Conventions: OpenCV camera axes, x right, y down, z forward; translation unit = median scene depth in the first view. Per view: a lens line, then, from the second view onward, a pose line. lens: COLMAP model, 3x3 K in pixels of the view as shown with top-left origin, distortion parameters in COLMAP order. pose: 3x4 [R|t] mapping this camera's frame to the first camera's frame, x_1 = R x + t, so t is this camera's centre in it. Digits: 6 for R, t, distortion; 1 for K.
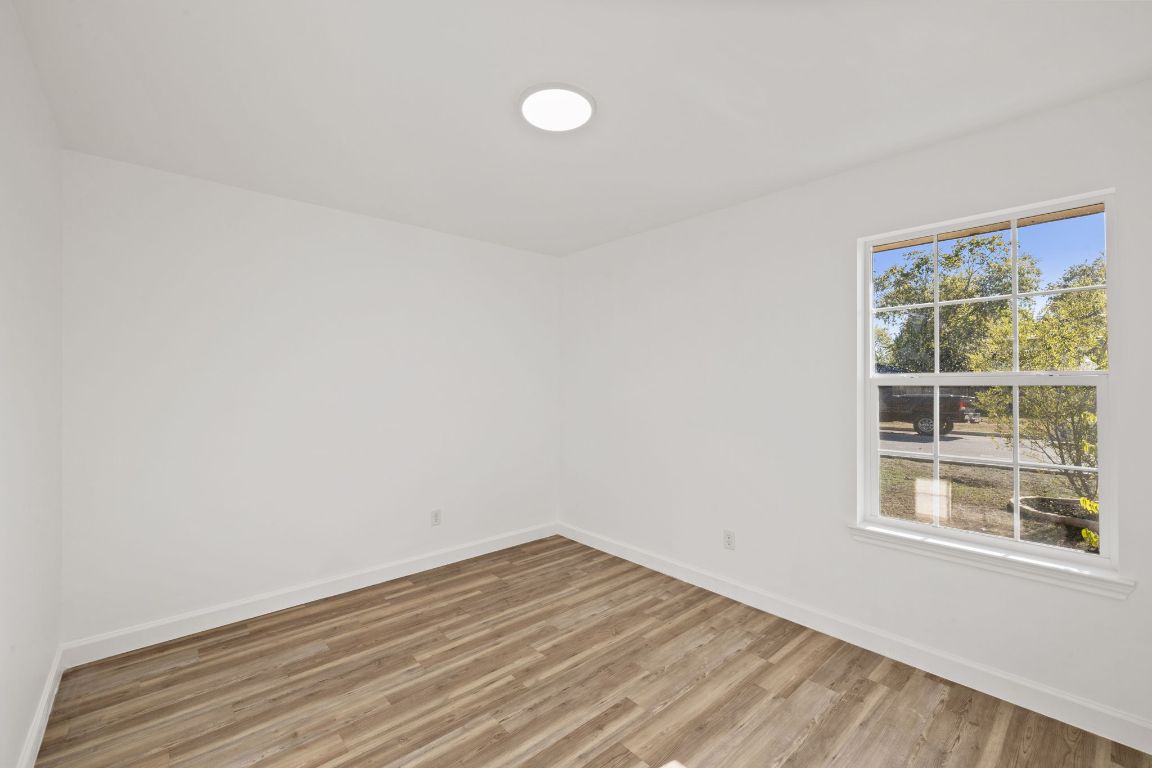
lens RADIAL K [[482.6, 0, 575.4], [0, 482.6, 383.6], [0, 0, 1]] dist [0.001167, 0.000157]
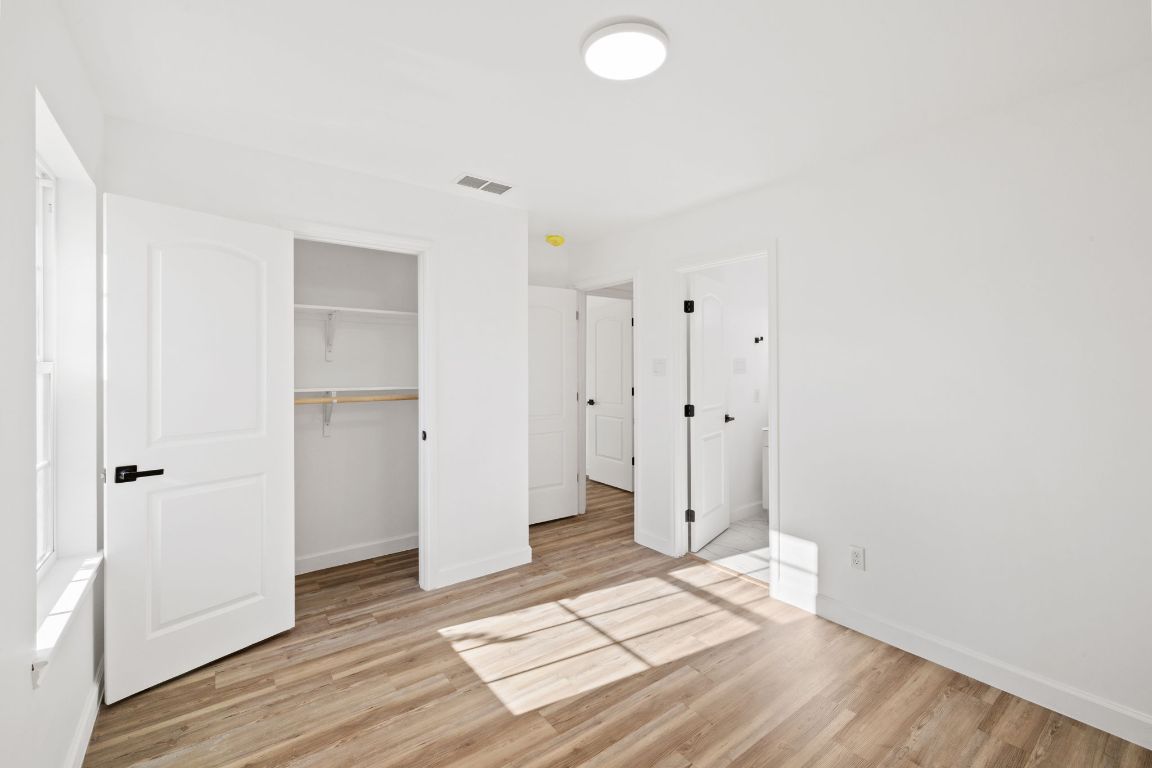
lens RADIAL K [[482.6, 0, 573.8], [0, 482.6, 375.9], [0, 0, 1]] dist [0.001167, 0.000157]
pose [[-0.997120, -0.001851, 0.075812, -0.011325], [-0.001110, 0.999951, 0.009813, -0.000737], [-0.075827, 0.009701, -0.997074, 1.937049]]
